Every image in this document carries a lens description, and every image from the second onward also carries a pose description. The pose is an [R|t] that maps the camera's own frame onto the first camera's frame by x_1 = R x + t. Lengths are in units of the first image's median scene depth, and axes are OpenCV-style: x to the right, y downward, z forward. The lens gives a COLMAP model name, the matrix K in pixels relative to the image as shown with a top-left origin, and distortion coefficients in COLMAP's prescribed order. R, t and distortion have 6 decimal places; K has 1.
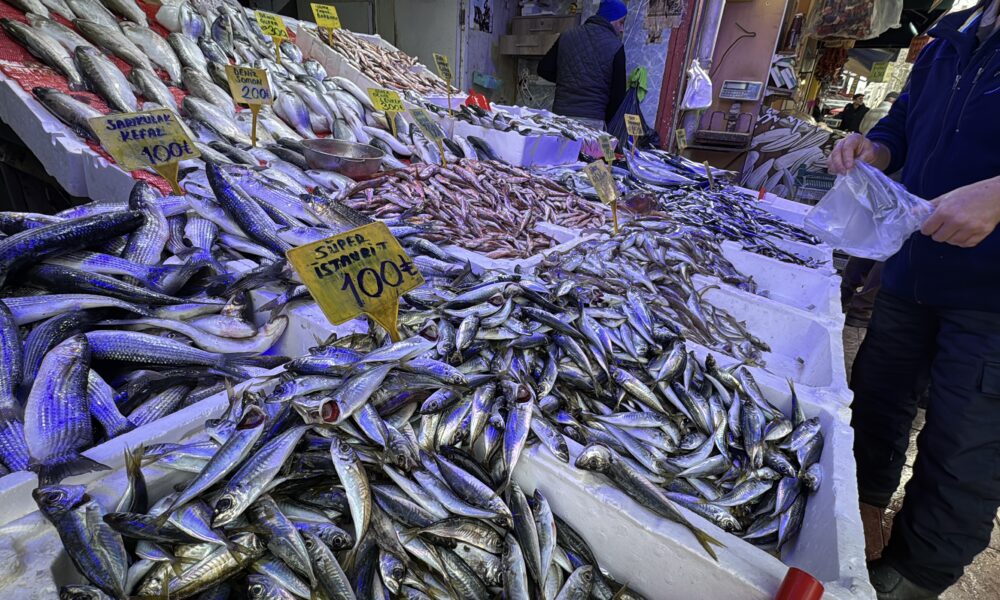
lens RADIAL K [[471.5, 0, 504.7], [0, 471.5, 298.9], [0, 0, 1]] dist [0.001202, -0.000127]
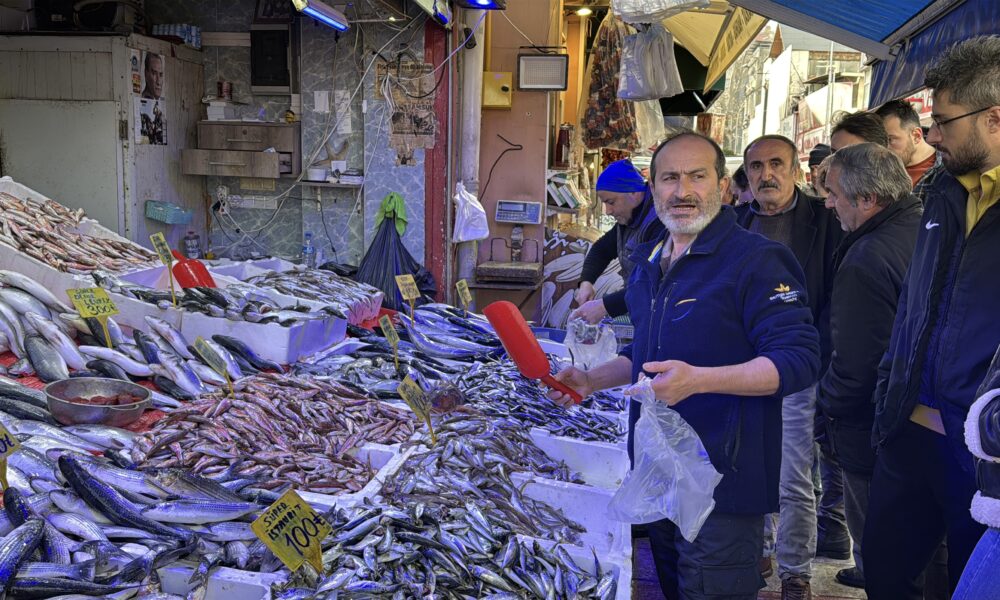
lens RADIAL K [[899.2, 0, 502.4], [0, 899.2, 298.3], [0, 0, 1]] dist [0.091578, -0.066701]
pose [[0.916390, -0.101320, 0.387251, -0.291016], [0.186498, 0.964088, -0.189085, -0.039120], [-0.354186, 0.245497, 0.902376, -0.737551]]
